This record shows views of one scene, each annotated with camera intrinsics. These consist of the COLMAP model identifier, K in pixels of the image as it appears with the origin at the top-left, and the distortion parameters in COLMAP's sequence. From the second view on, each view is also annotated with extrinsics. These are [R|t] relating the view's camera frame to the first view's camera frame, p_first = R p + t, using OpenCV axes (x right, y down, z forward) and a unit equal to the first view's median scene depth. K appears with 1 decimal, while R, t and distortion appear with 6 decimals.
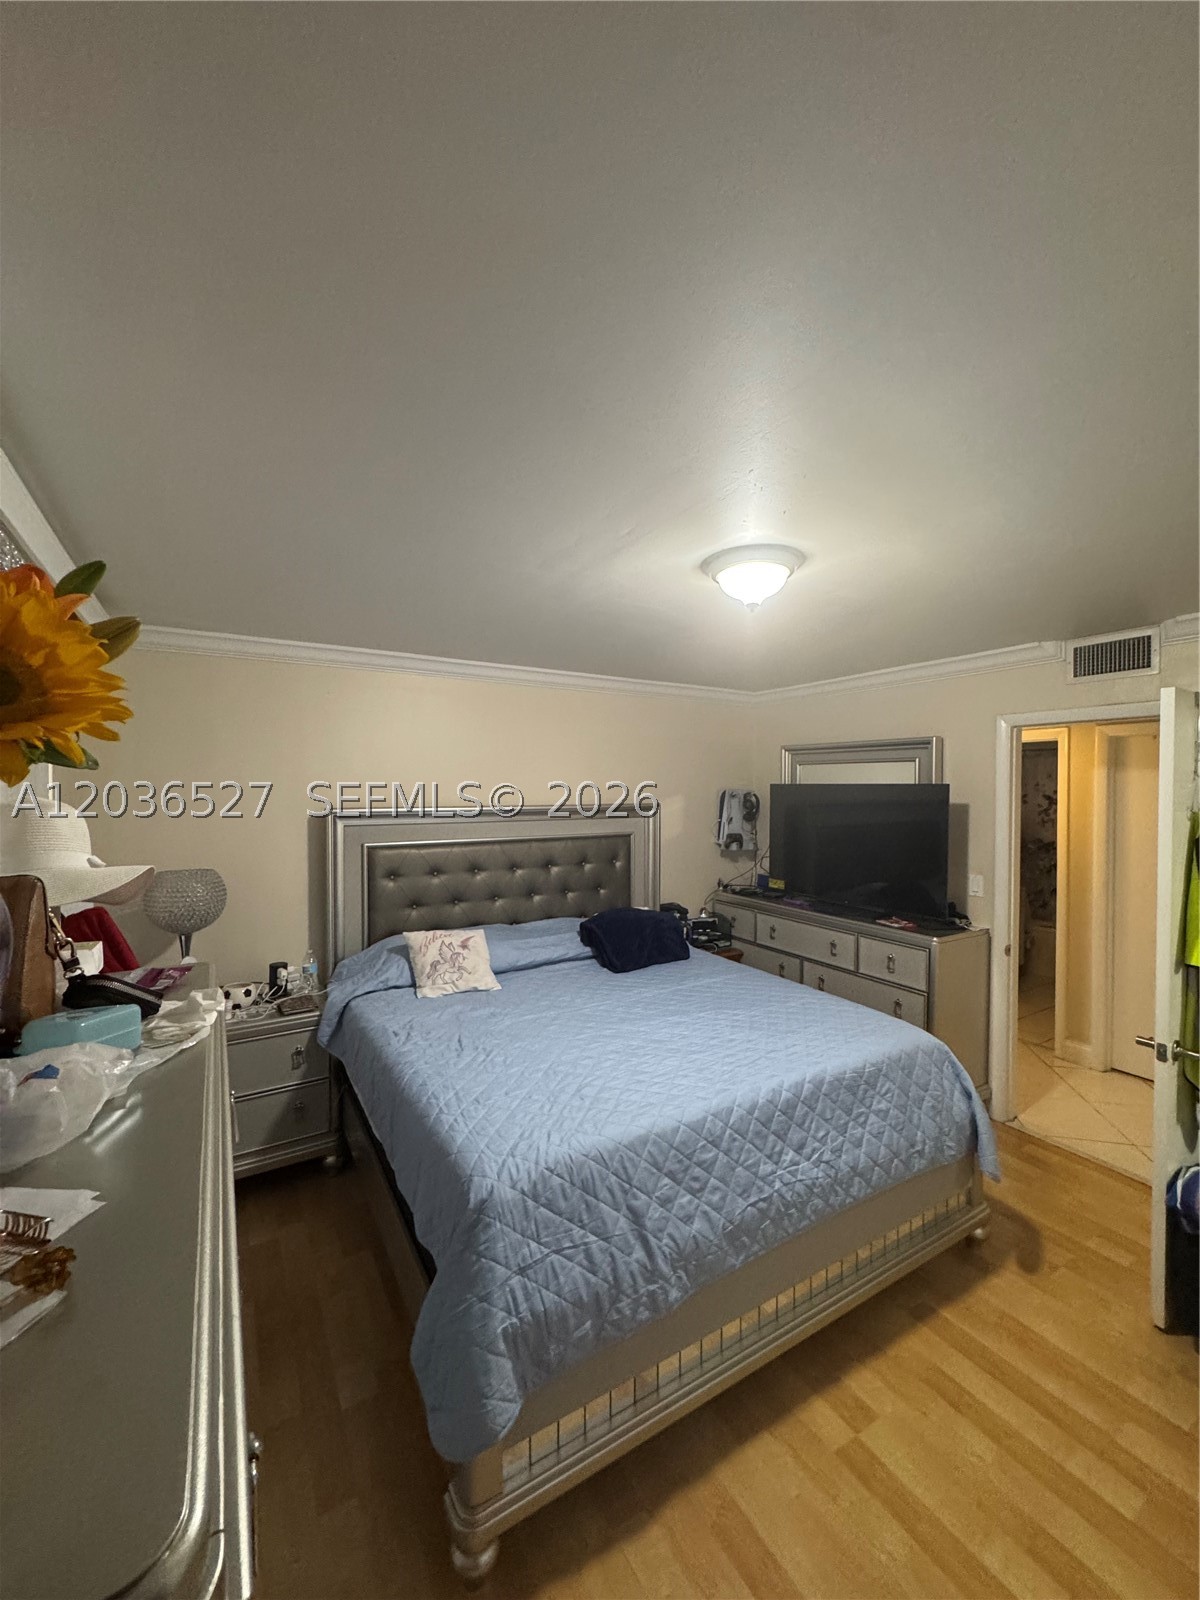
lens RADIAL K [[637.4, 0, 601.1], [0, 637.4, 801.1], [0, 0, 1]] dist [-0.001136, -0.000026]
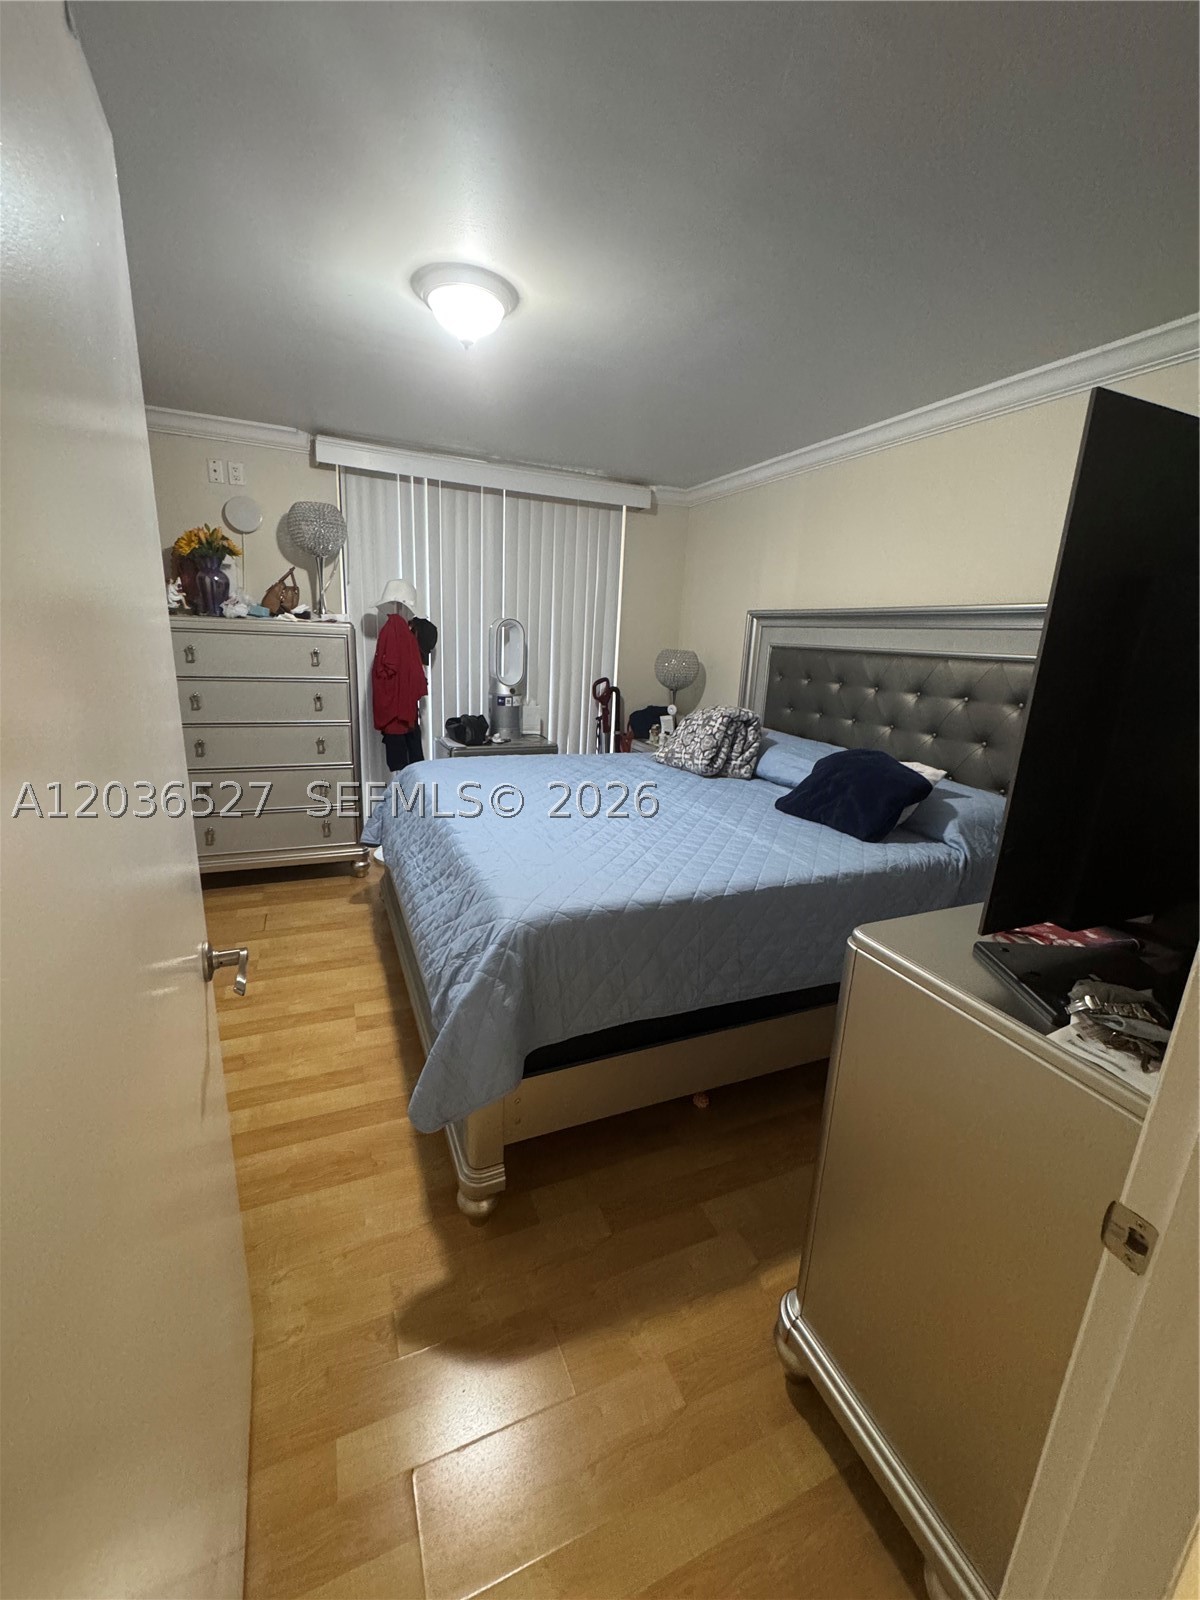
lens RADIAL K [[637.4, 0, 598.6], [0, 637.4, 793.5], [0, 0, 1]] dist [-0.001136, -0.000026]
pose [[-0.133367, 0.252234, -0.958432, 1.535898], [-0.049949, 0.964131, 0.260684, 0.101919], [0.989807, 0.082640, -0.115985, 1.621457]]
